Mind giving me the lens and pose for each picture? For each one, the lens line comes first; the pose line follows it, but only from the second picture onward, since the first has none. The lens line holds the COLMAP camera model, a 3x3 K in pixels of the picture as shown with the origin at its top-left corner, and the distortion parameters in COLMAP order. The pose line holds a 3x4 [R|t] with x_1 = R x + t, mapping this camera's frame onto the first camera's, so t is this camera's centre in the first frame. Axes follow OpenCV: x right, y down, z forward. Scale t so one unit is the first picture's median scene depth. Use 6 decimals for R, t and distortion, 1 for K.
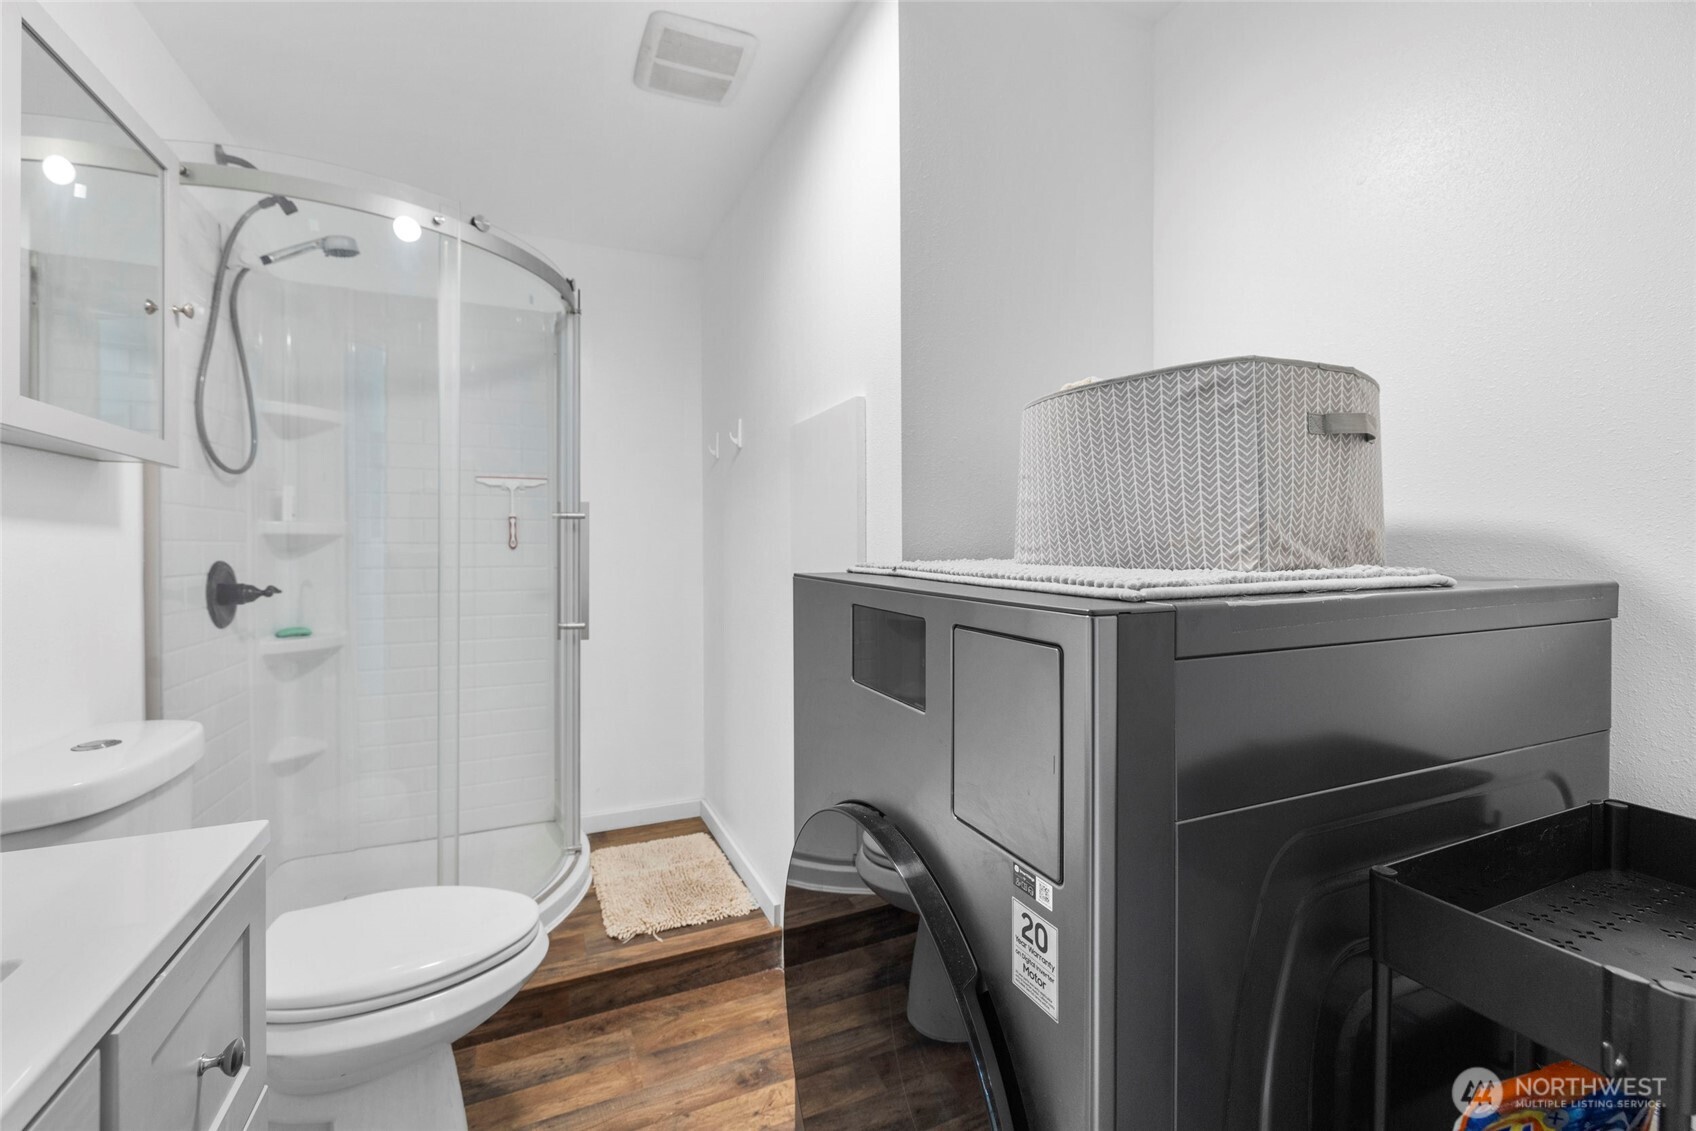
lens RADIAL K [[715.4, 0, 828.8], [0, 715.4, 557.7], [0, 0, 1]] dist [-0.000235, -0.000293]
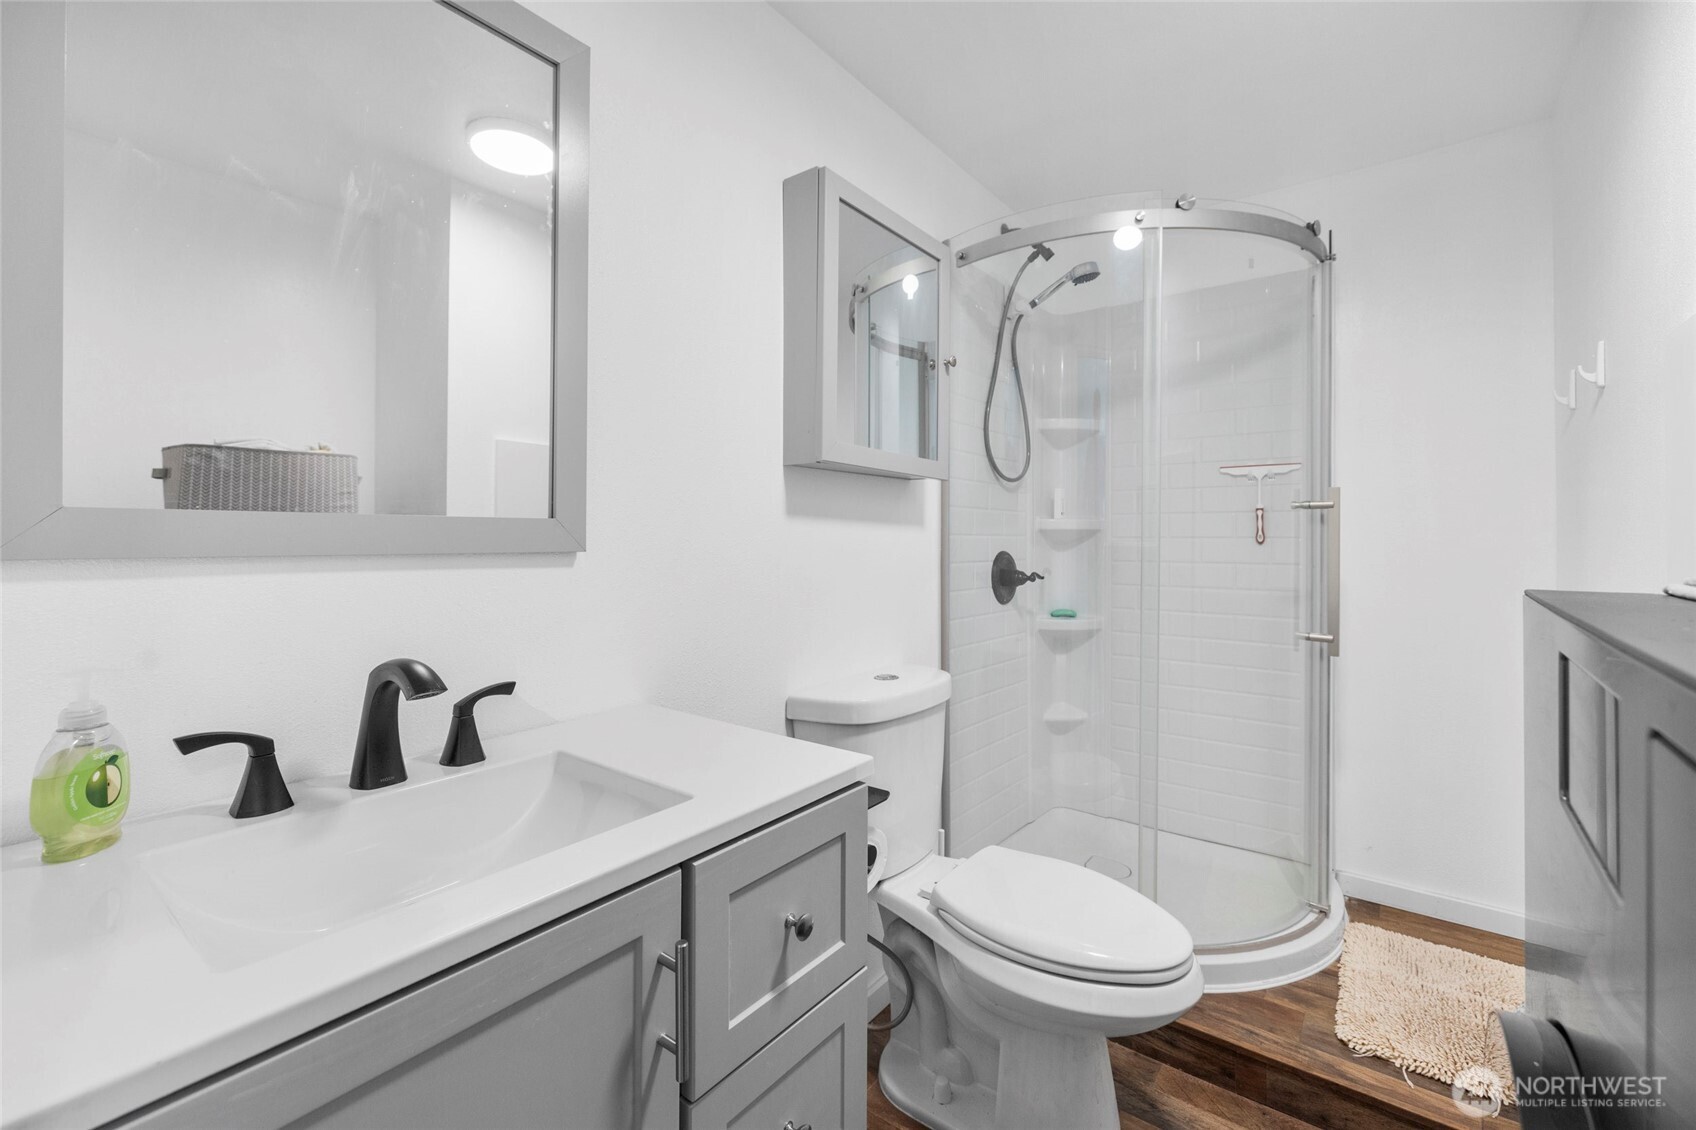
lens RADIAL K [[716.9, 0, 842.8], [0, 716.9, 540.2], [0, 0, 1]] dist [0.001039, -0.000635]
pose [[0.487300, 0.005783, -0.873216, 0.116786], [-0.019294, 0.999805, -0.004146, -0.003939], [0.873022, 0.018868, 0.487316, 0.129318]]
